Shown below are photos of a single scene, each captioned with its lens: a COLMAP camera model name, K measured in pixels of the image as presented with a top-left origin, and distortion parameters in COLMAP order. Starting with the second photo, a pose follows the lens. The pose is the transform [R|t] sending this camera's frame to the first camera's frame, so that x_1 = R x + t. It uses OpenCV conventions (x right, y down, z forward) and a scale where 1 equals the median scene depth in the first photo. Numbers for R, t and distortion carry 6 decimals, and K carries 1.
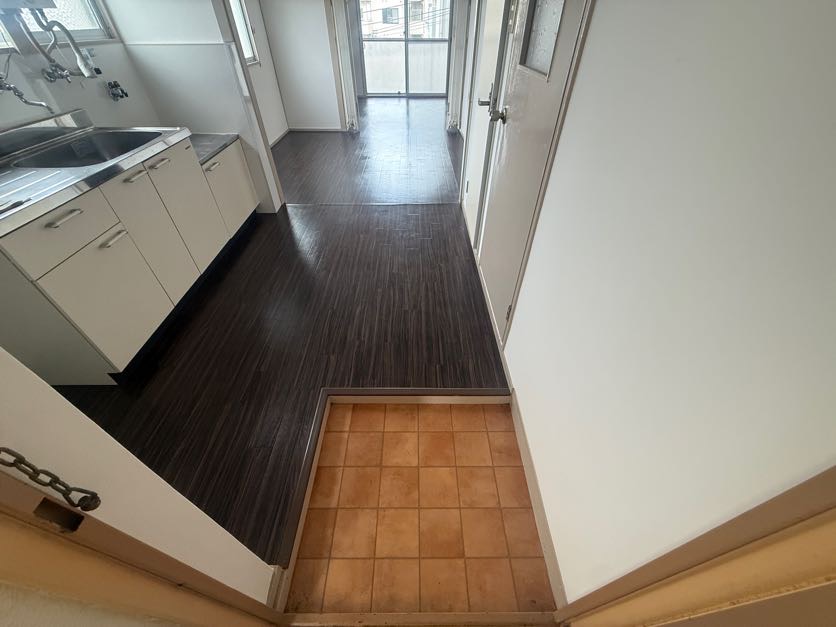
lens RADIAL K [[330.8, 0, 415.8], [0, 330.8, 313.4], [0, 0, 1]] dist [0.000016, -0.000123]
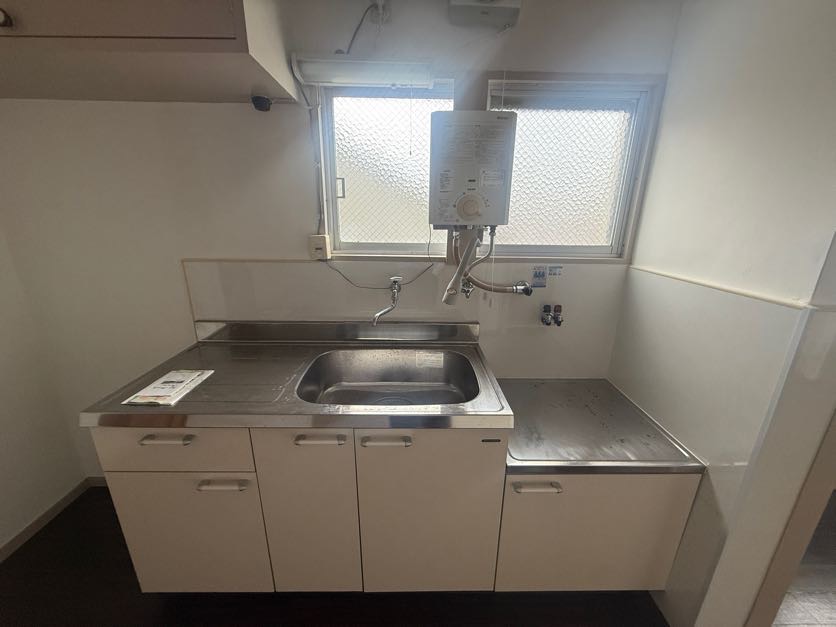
lens RADIAL K [[330.8, 0, 415.8], [0, 330.8, 313.4], [0, 0, 1]] dist [0.000016, -0.000123]
pose [[0.003338, 0.294592, -0.955617, -0.243252], [-0.677369, 0.703660, 0.214554, -0.612465], [0.735636, 0.646589, 0.201896, 0.630061]]
